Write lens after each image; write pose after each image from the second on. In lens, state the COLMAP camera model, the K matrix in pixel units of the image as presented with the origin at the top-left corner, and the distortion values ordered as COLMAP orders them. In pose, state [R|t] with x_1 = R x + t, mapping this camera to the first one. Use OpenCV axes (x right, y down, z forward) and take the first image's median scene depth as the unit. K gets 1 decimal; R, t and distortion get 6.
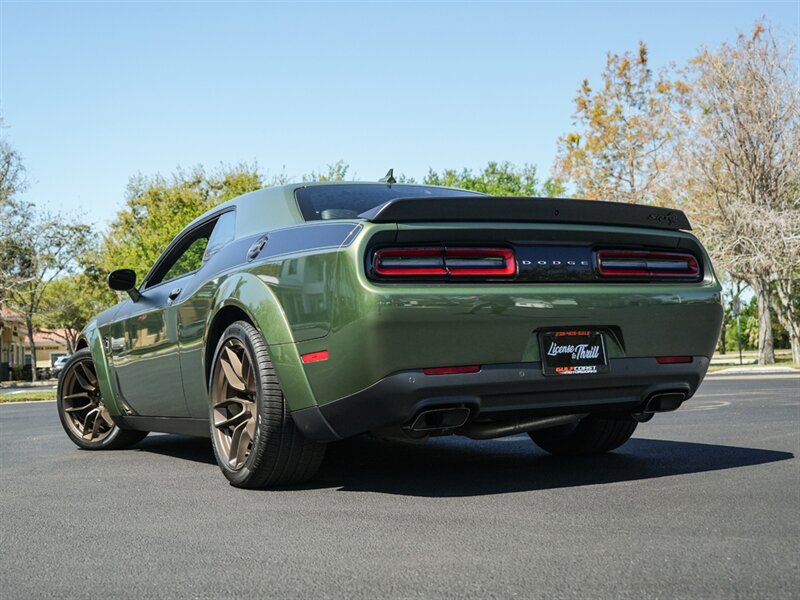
lens RADIAL K [[1006.9, 0, 384.9], [0, 1006.9, 285.8], [0, 0, 1]] dist [0.028330, 0.000000]
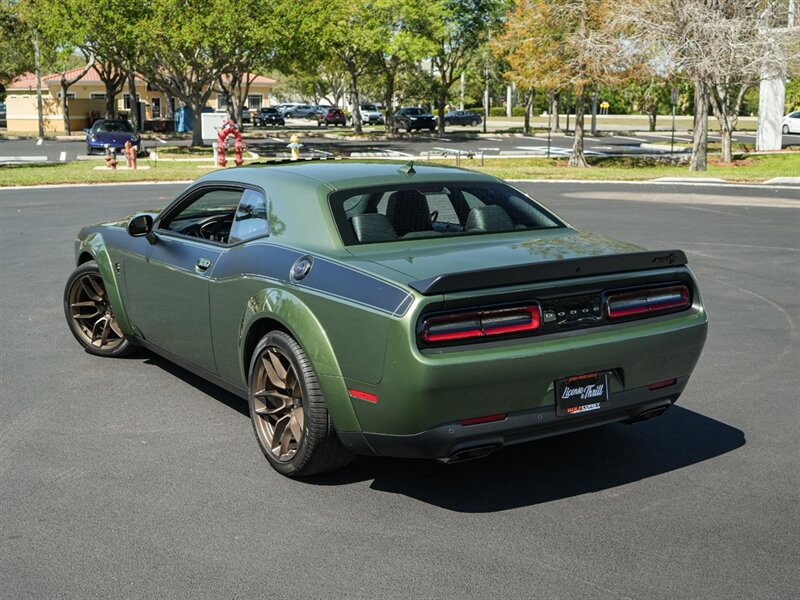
lens RADIAL K [[1006.9, 0, 402.6], [0, 1006.9, 313.9], [0, 0, 1]] dist [0.028330, 0.000000]
pose [[0.995533, 0.024704, 0.091124, -0.111426], [-0.047331, 0.965707, 0.255283, -0.267082], [-0.081692, -0.258456, 0.962563, -0.074255]]
